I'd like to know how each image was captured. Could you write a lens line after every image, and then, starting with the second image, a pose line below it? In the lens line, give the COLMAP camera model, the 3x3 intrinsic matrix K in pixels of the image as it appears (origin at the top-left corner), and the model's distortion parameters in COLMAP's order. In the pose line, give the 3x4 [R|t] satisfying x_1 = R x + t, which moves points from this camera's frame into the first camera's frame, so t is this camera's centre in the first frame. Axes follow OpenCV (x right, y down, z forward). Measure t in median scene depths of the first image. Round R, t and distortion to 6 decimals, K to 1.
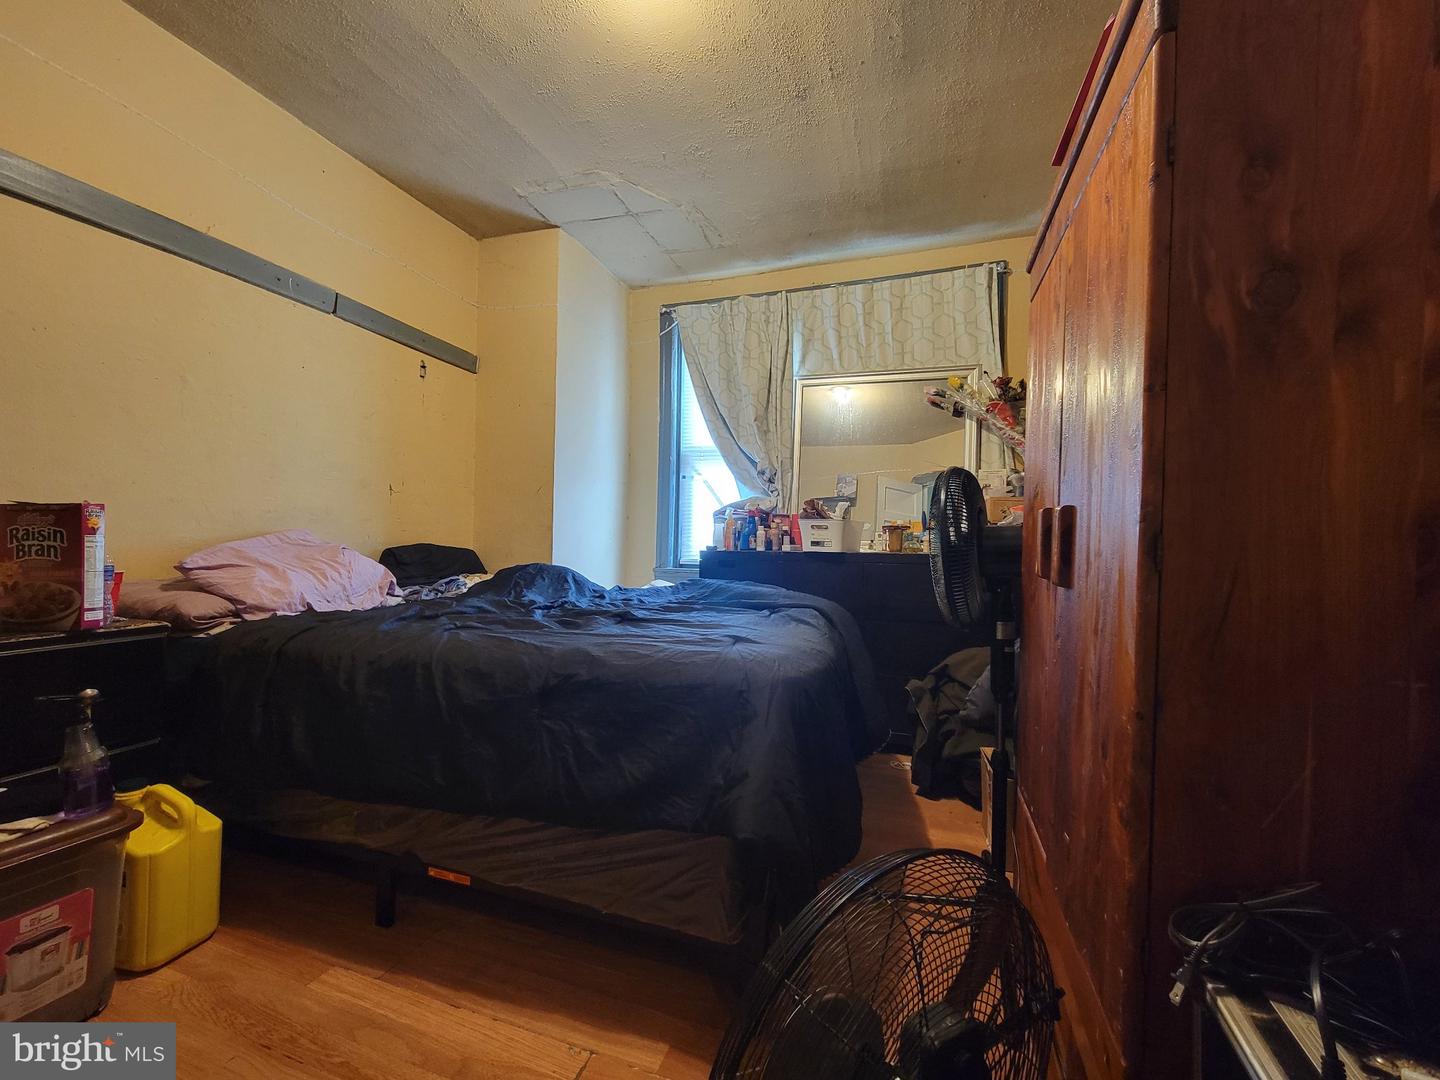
lens RADIAL K [[588.2, 0, 722.7], [0, 588.2, 537.1], [0, 0, 1]] dist [0.004281, -0.002486]
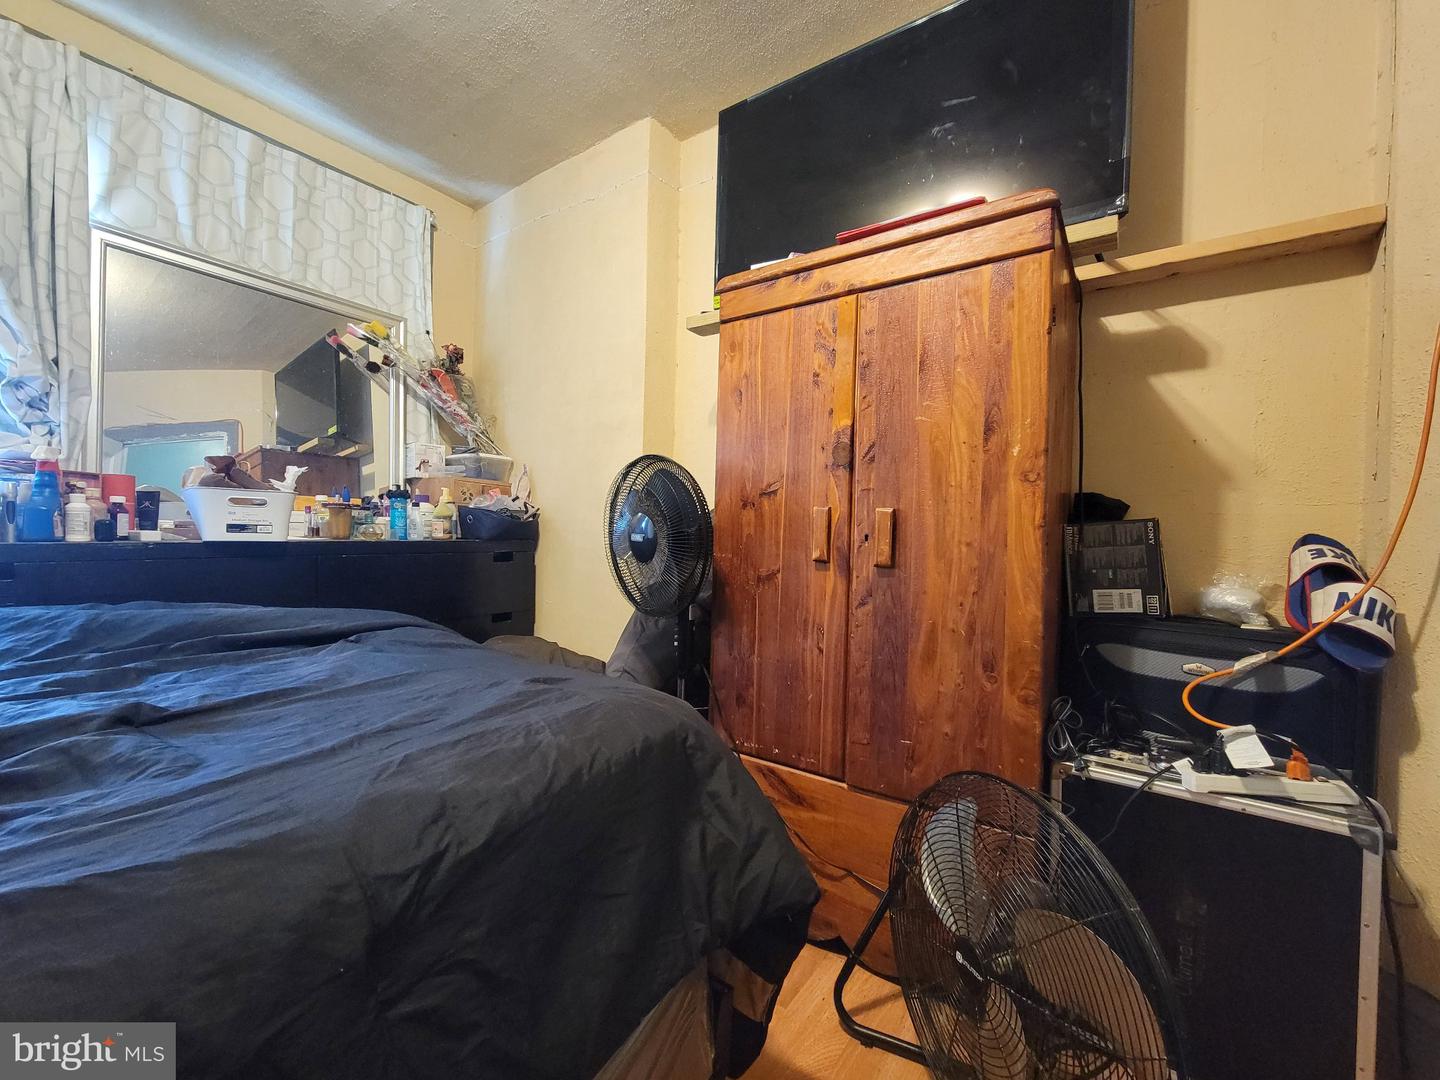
lens RADIAL K [[588.2, 0, 722.7], [0, 588.2, 537.1], [0, 0, 1]] dist [0.004281, -0.002486]
pose [[0.273273, -0.020936, 0.961709, -0.273951], [-0.022709, 0.999344, 0.028208, -0.007989], [-0.961668, -0.029548, 0.272619, 0.308819]]
